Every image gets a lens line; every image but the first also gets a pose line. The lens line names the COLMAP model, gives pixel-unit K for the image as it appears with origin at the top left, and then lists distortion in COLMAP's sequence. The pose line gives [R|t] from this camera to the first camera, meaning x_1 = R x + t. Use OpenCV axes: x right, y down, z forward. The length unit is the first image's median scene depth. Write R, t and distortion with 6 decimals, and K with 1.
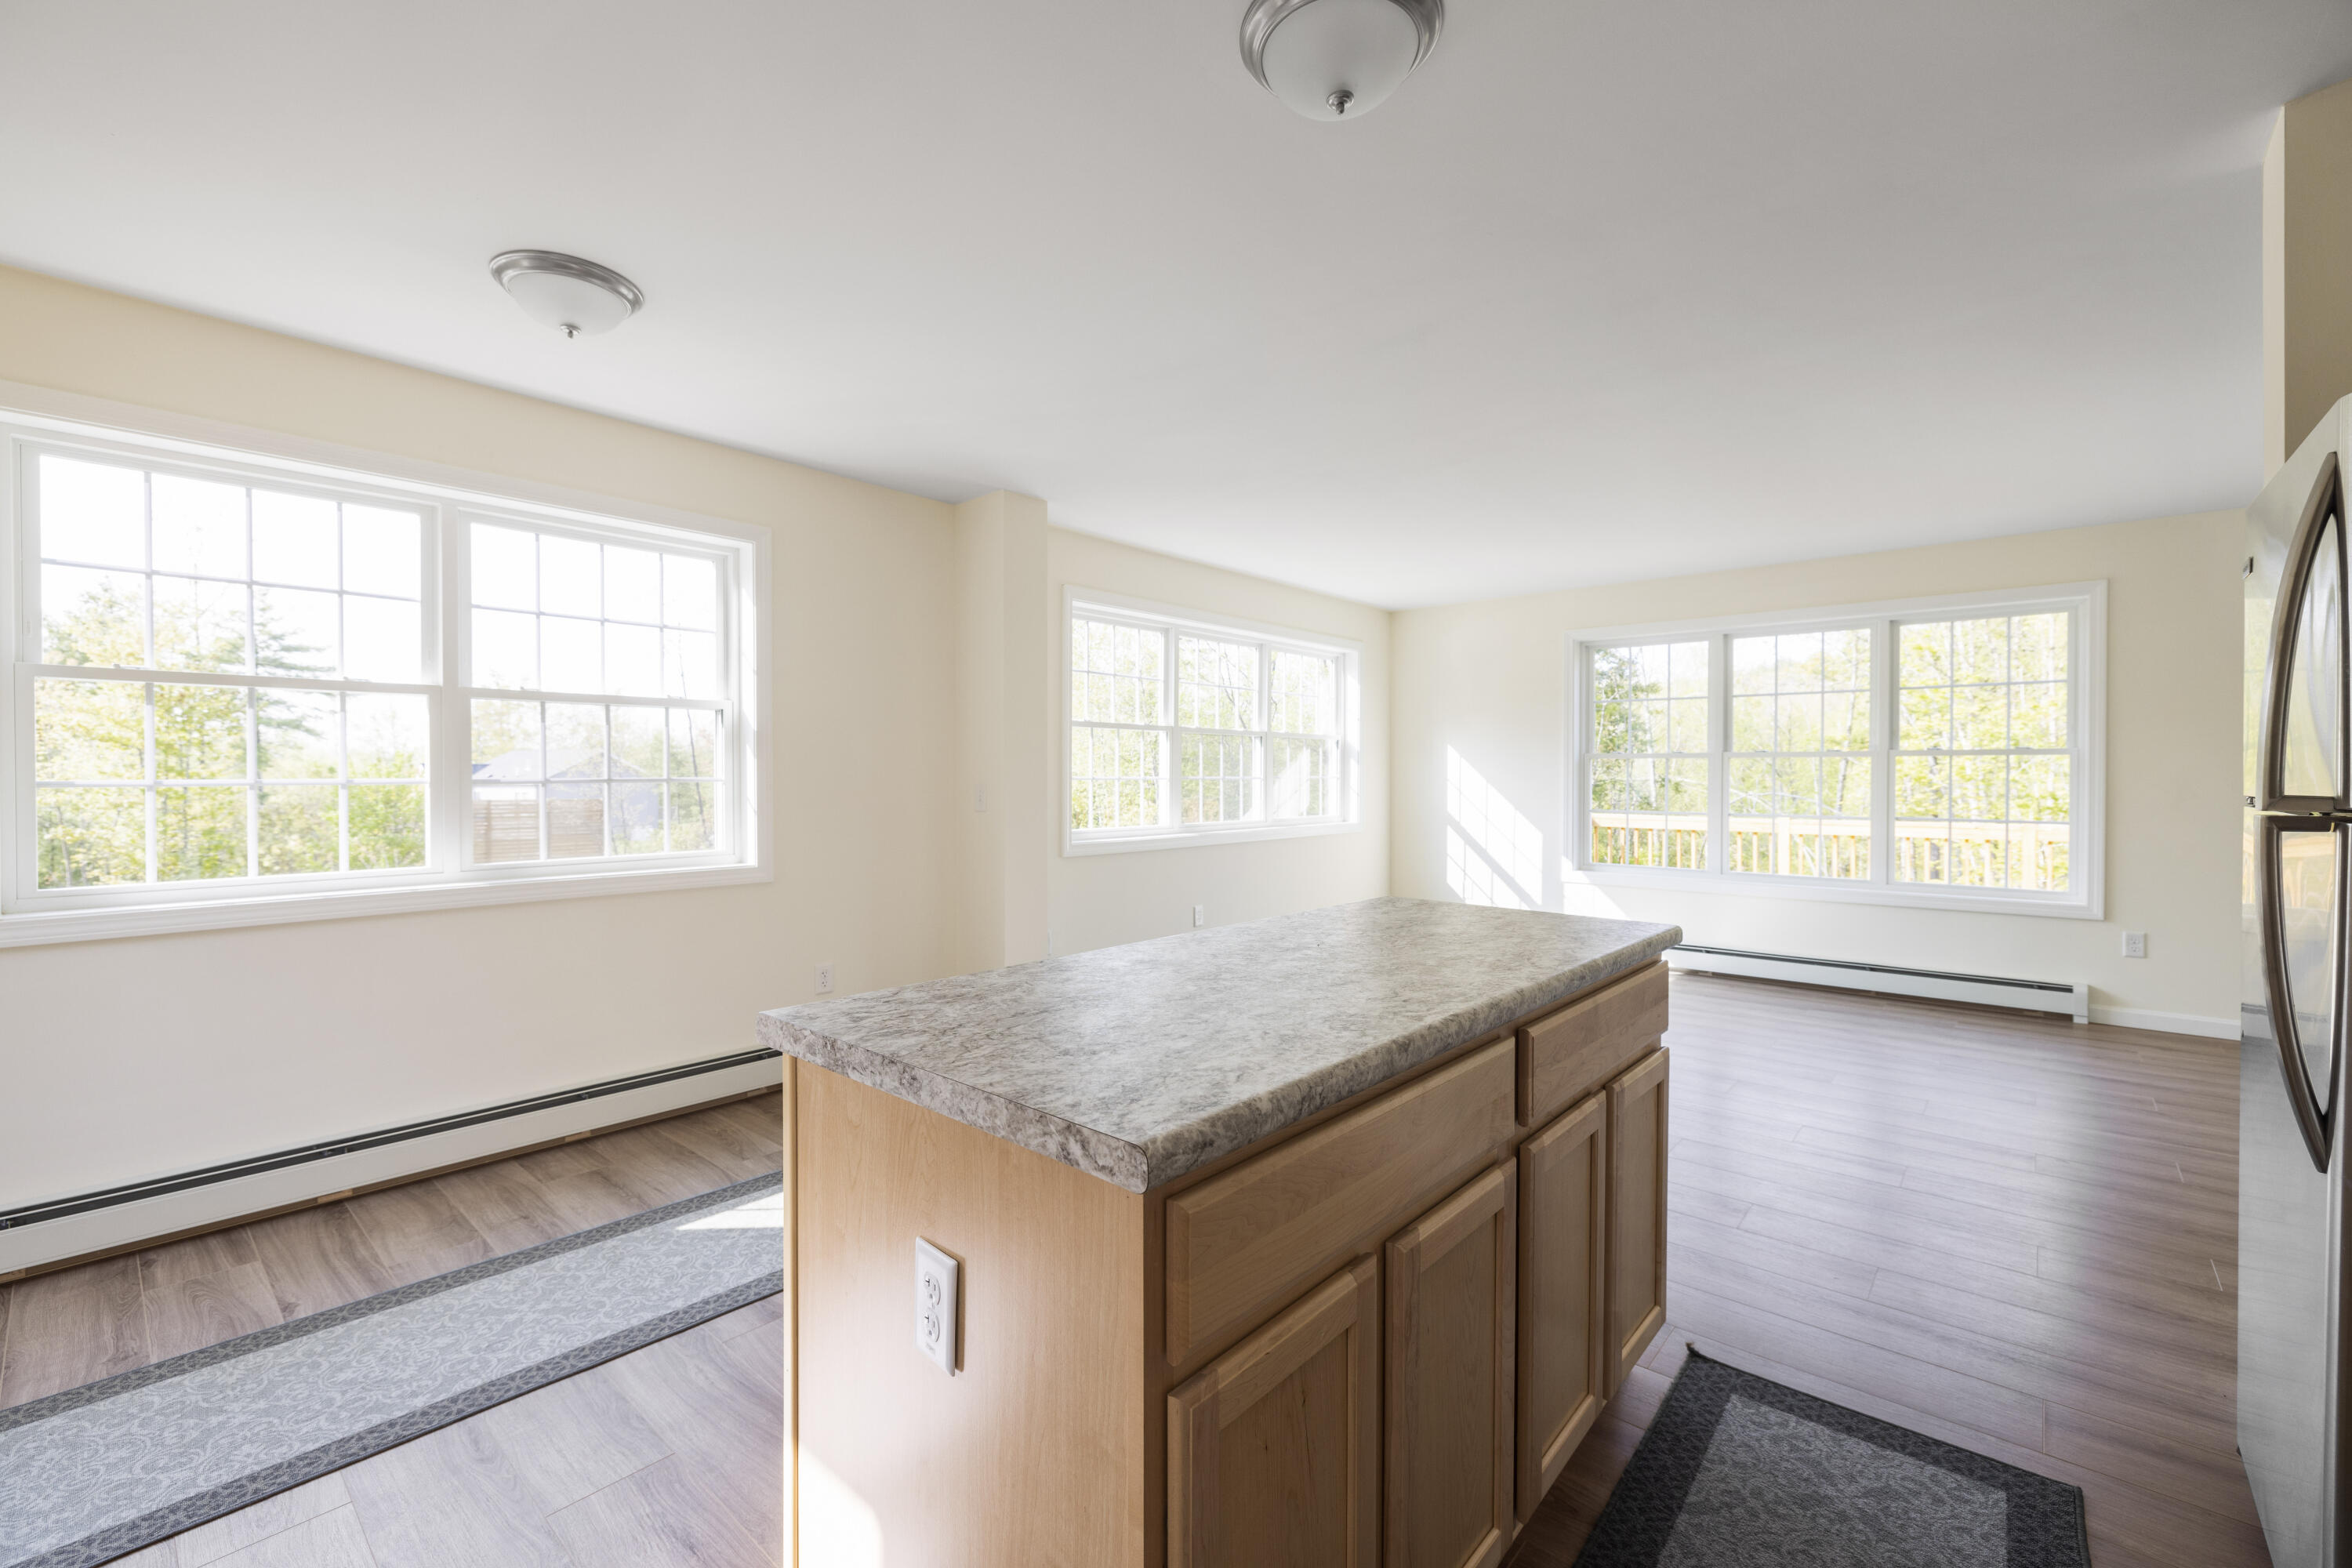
lens RADIAL K [[978.5, 0, 1174.5], [0, 978.5, 777.1], [0, 0, 1]] dist [-0.000448, 0.000643]
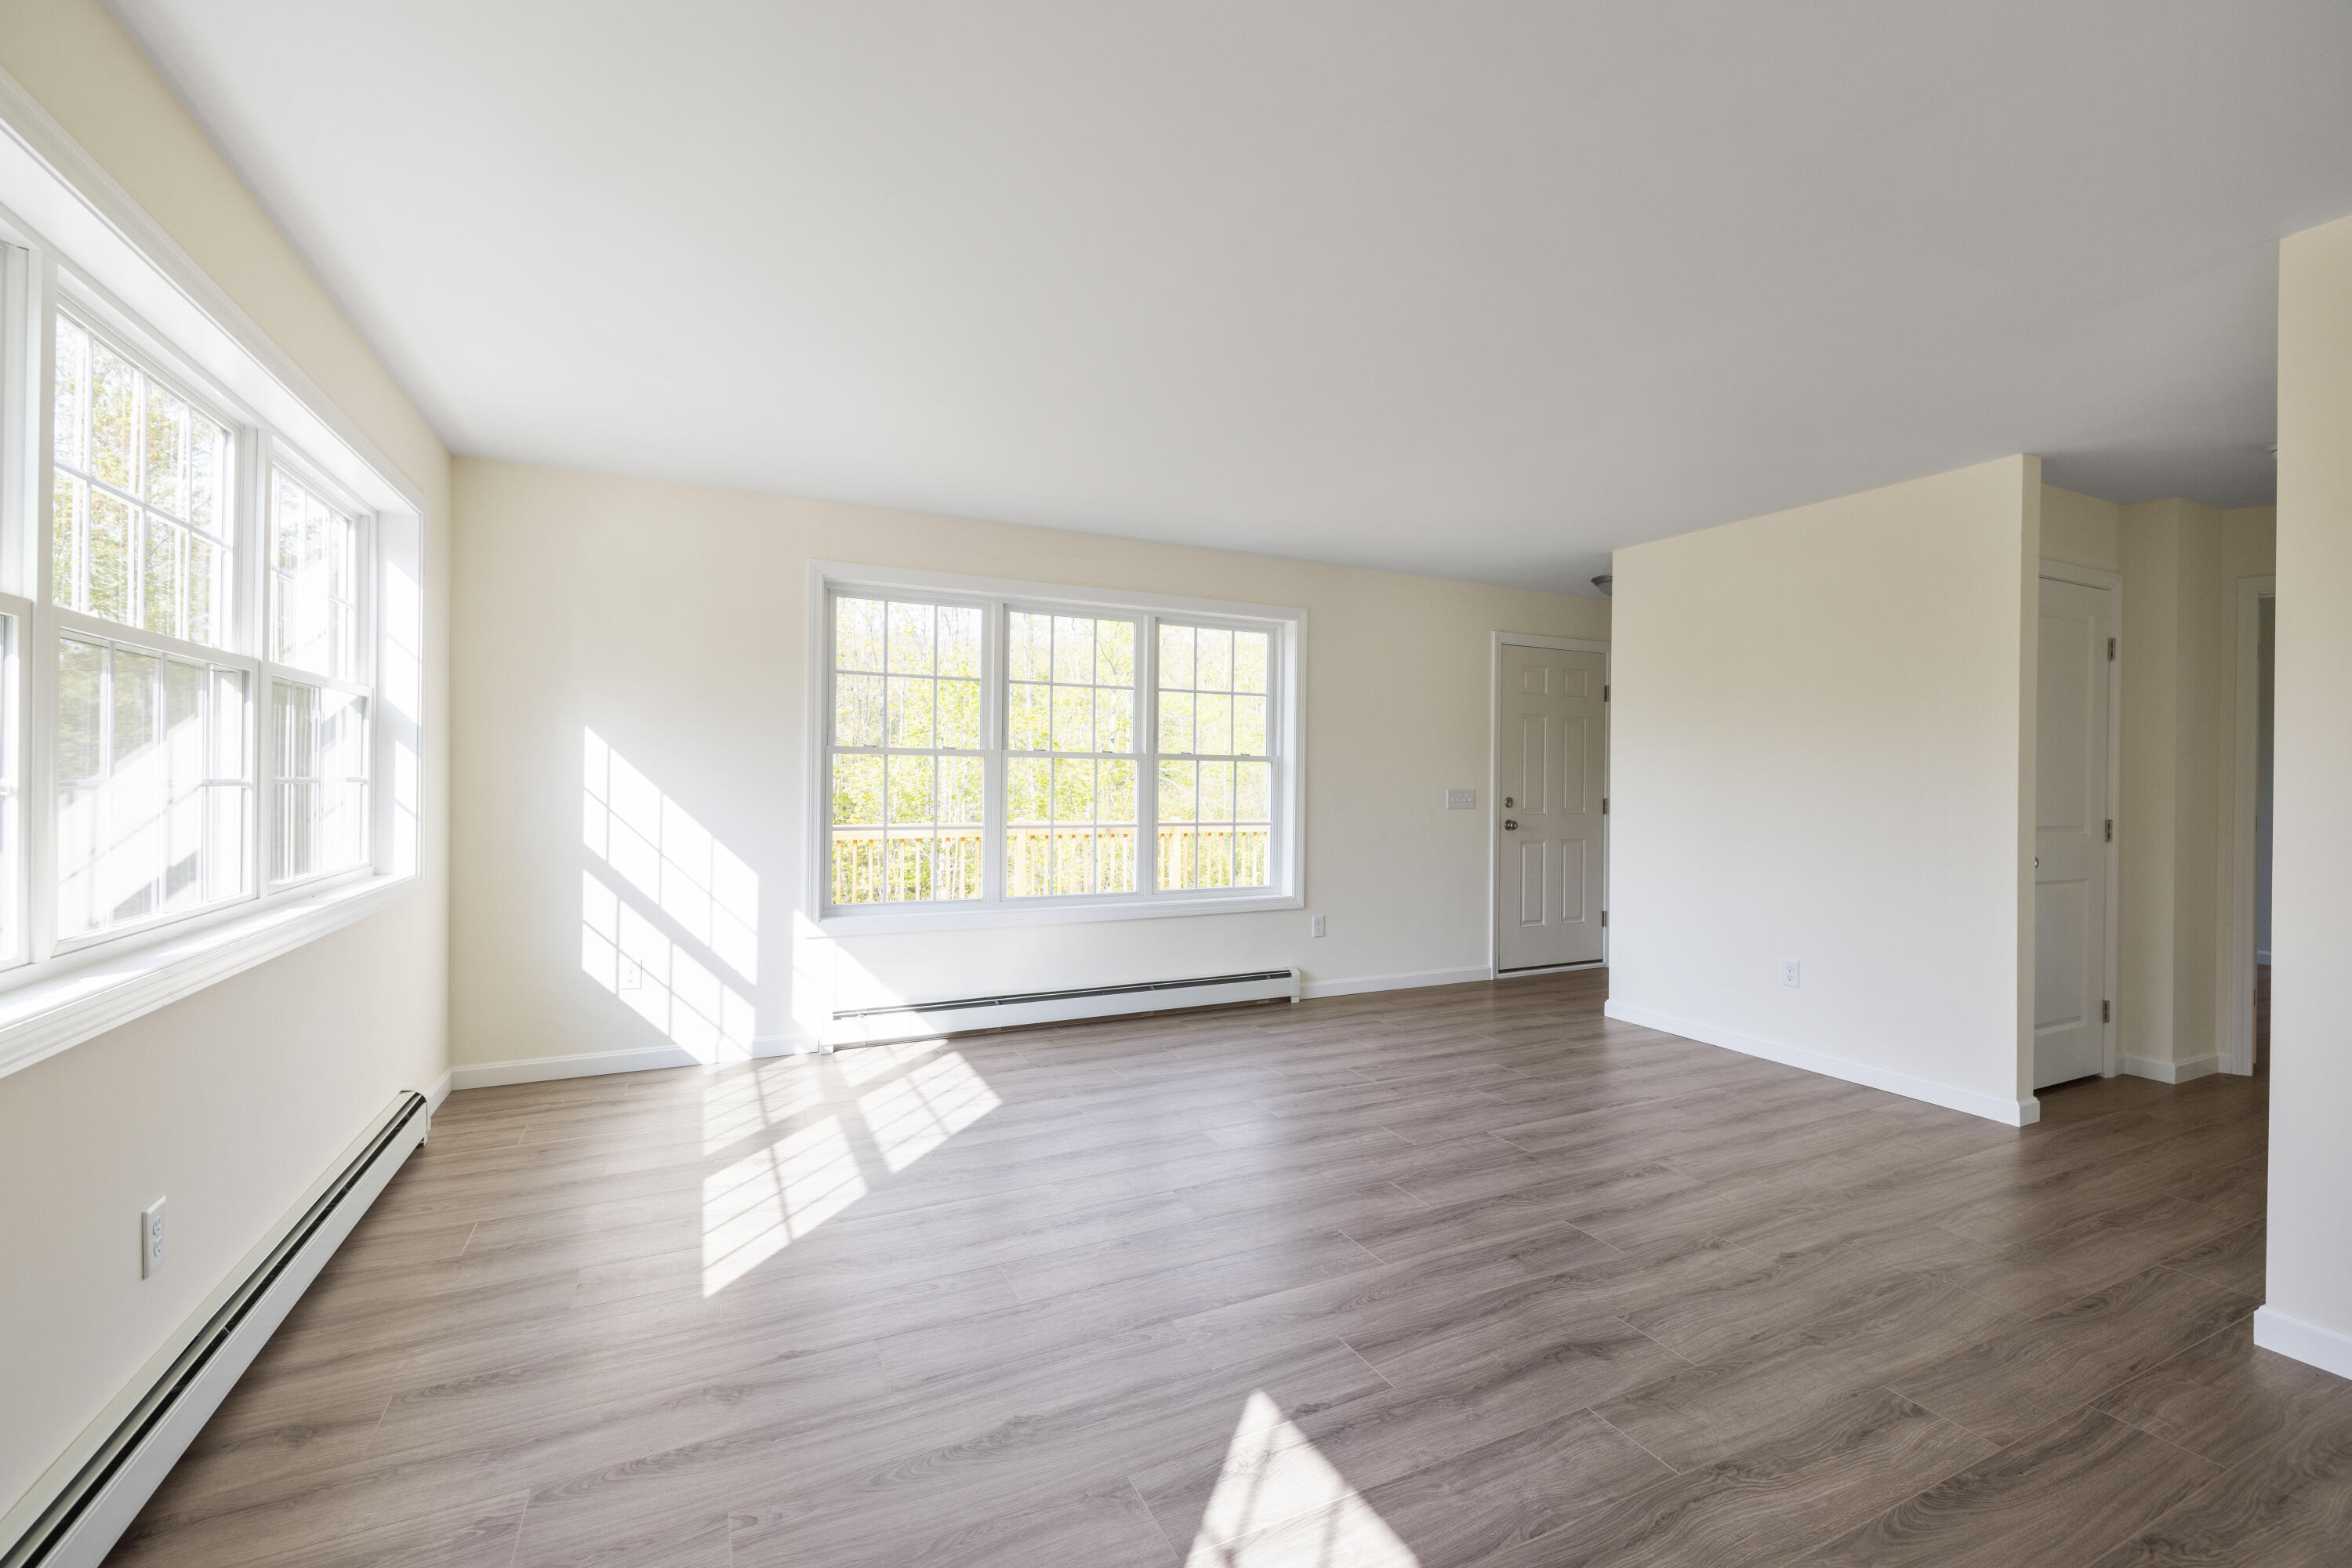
lens RADIAL K [[978.5, 0, 1183.1], [0, 978.5, 788.3], [0, 0, 1]] dist [-0.000448, 0.000643]
pose [[0.378014, -0.008140, 0.925764, -0.121207], [-0.000488, 0.999959, 0.008991, -0.002383], [-0.925800, -0.003851, 0.377995, 0.550579]]
